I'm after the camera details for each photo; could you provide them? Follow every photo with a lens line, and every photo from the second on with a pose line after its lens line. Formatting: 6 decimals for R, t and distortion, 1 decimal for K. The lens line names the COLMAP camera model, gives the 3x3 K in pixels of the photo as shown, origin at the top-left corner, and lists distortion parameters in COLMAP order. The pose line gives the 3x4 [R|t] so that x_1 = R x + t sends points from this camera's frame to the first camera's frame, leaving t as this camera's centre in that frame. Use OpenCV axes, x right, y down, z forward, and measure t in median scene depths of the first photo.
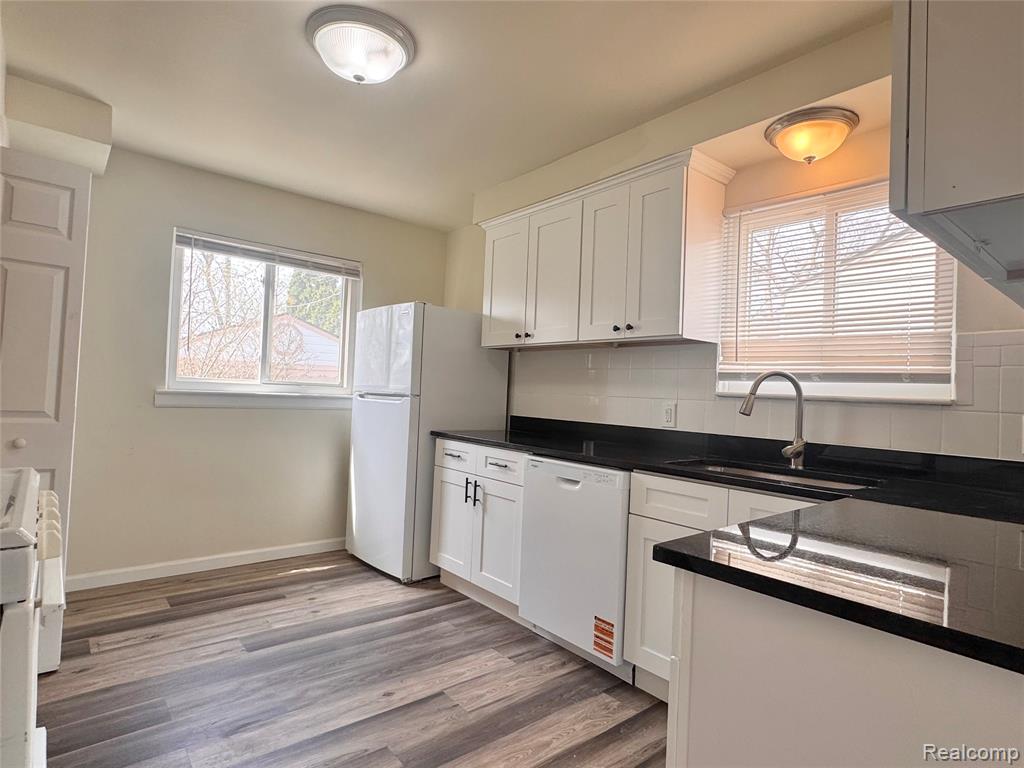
lens RADIAL K [[556.4, 0, 513.3], [0, 556.4, 382.1], [0, 0, 1]] dist [-0.006709, -0.000586]
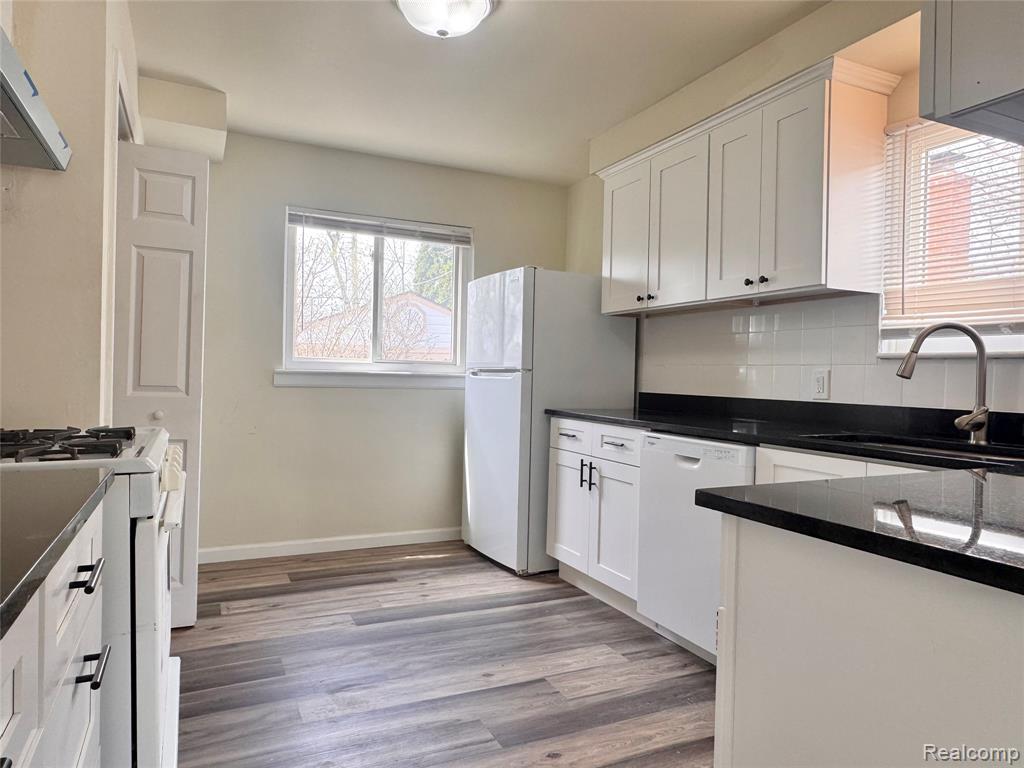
lens RADIAL K [[668.6, 0, 510.8], [0, 668.6, 381.0], [0, 0, 1]] dist [-0.010414, 0.000609]
pose [[0.967449, -0.017925, -0.252431, 0.090995], [0.022501, 0.999630, 0.015251, 0.030592], [0.252064, -0.020435, 0.967495, -0.076350]]
